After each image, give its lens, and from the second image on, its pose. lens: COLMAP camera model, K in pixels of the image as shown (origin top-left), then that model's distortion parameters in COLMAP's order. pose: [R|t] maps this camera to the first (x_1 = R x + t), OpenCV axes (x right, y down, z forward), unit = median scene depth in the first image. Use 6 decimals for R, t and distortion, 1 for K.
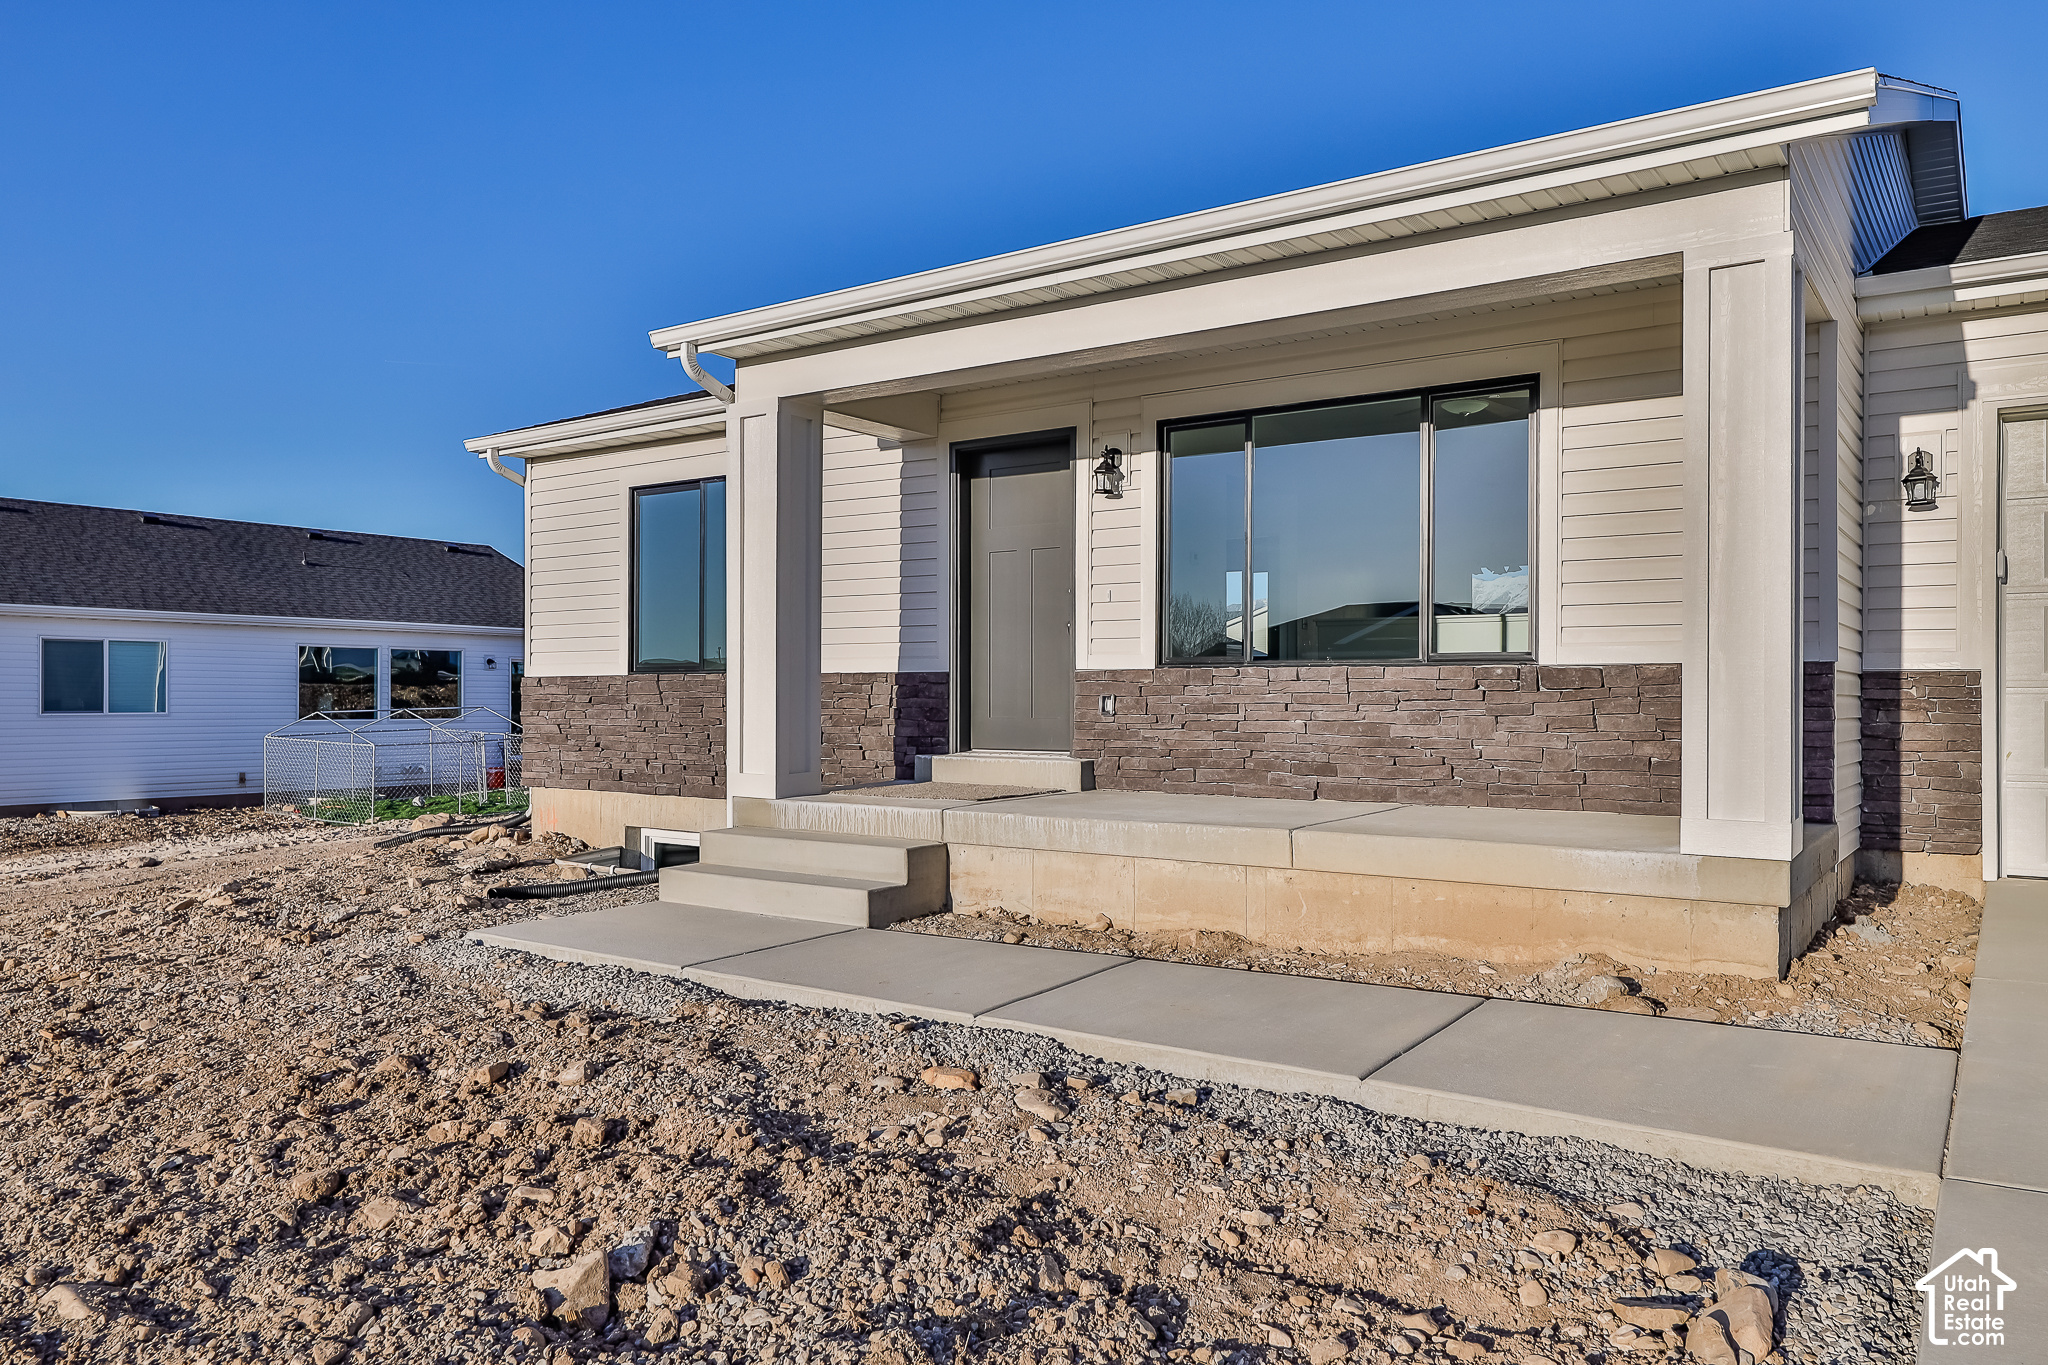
lens RADIAL K [[1440.8, 0, 1024.0], [0, 1440.8, 682.5], [0, 0, 1]] dist [0.000896, 0.000232]
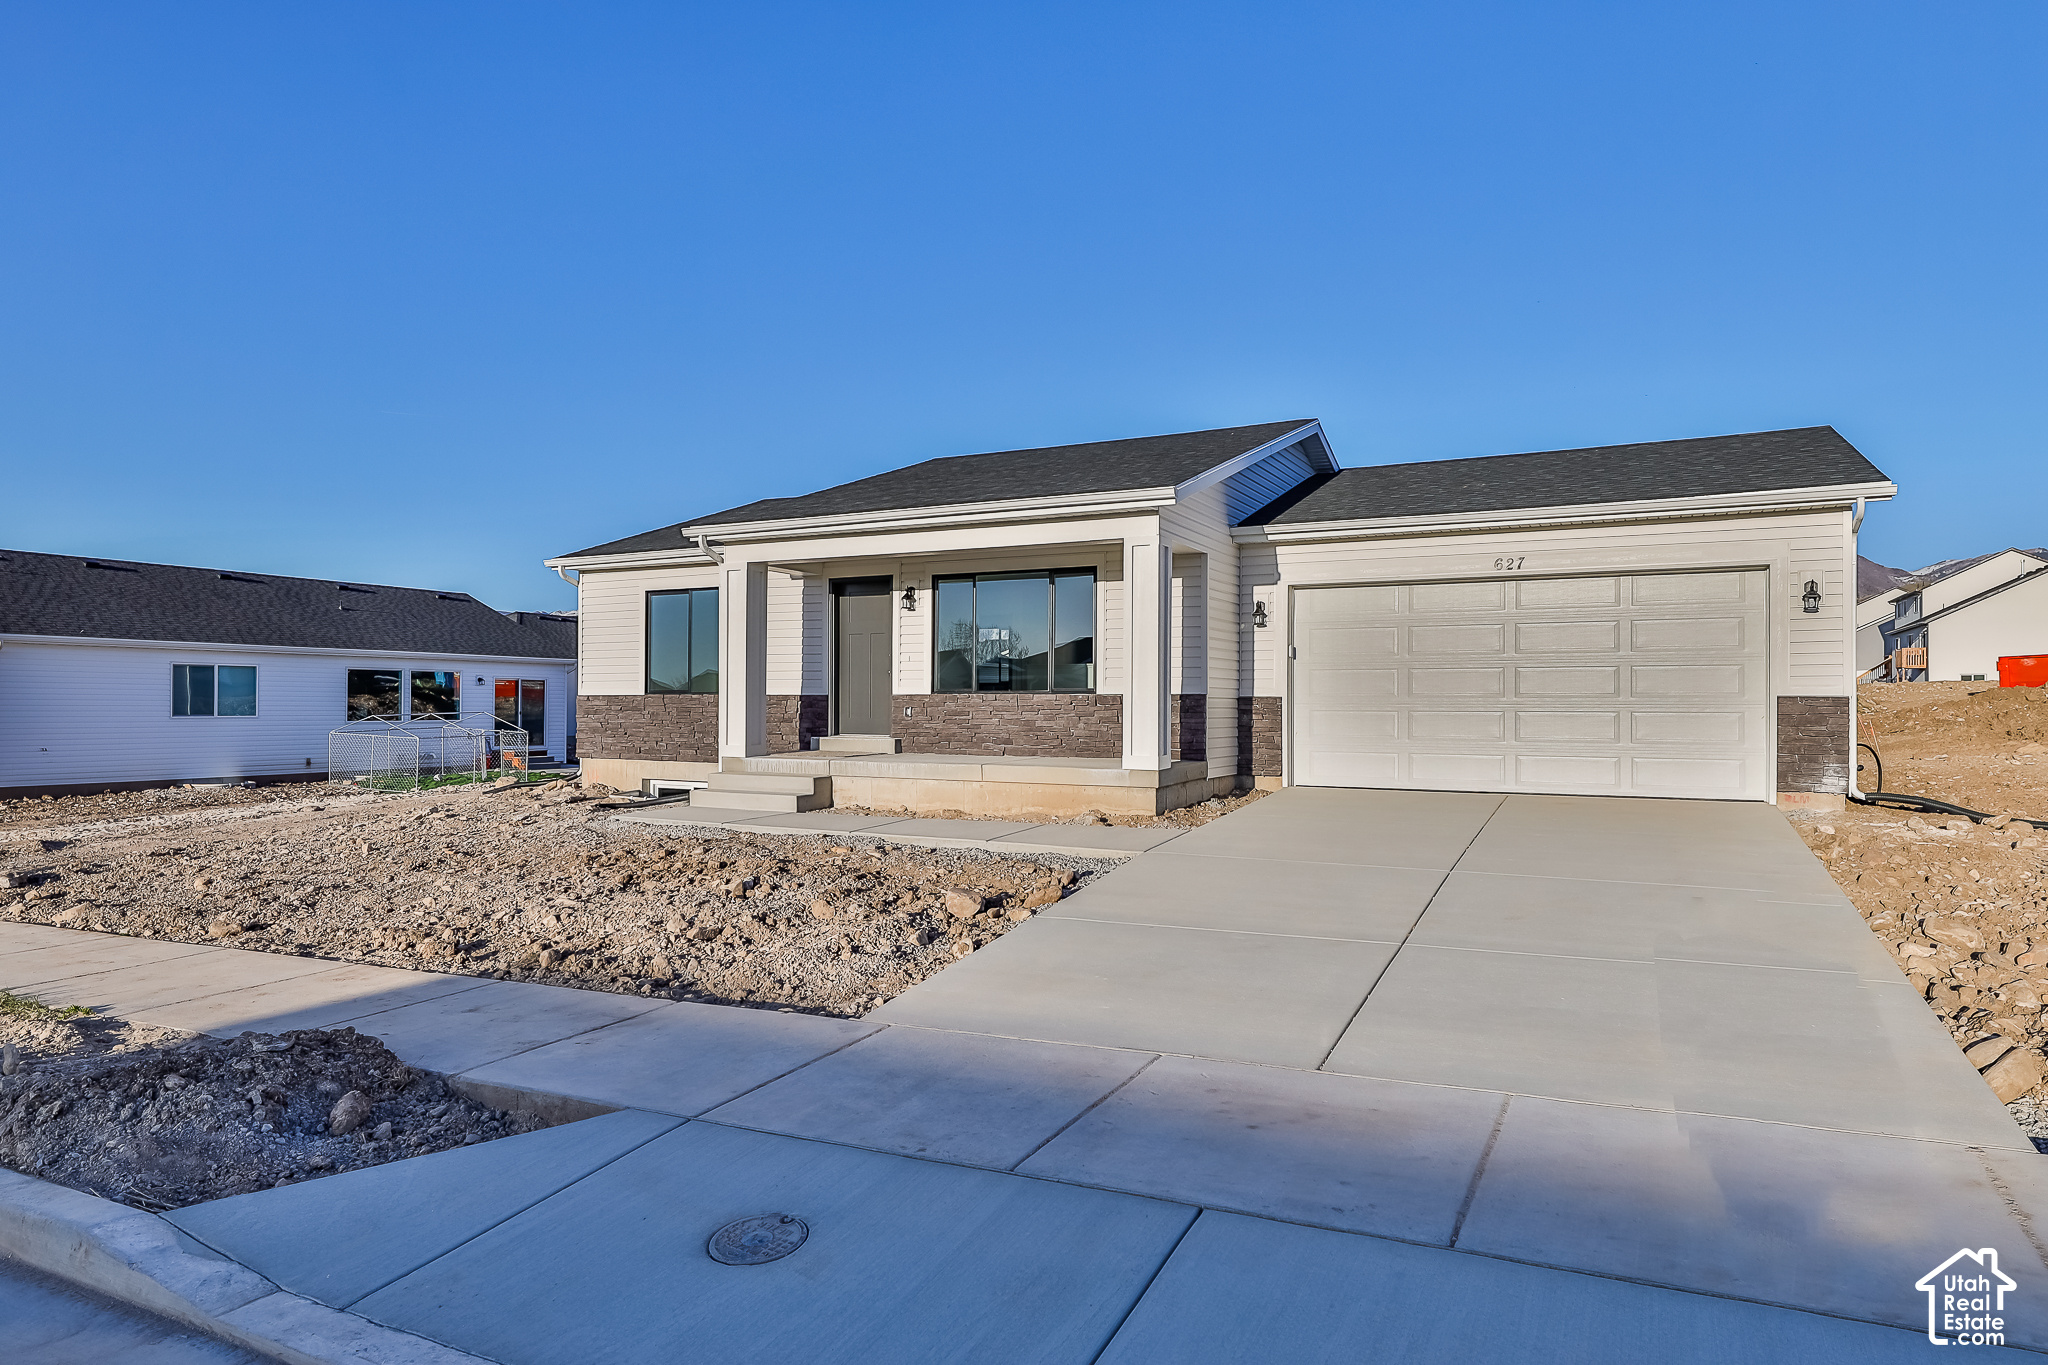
lens RADIAL K [[1178.5, 0, 1024.0], [0, 1178.5, 682.5], [0, 0, 1]] dist [-0.001607, -0.000302]
pose [[0.990350, 0.003265, 0.138551, -0.011210], [-0.002252, 0.999970, -0.007465, -0.013880], [-0.138571, 0.007081, 0.990327, -0.697045]]
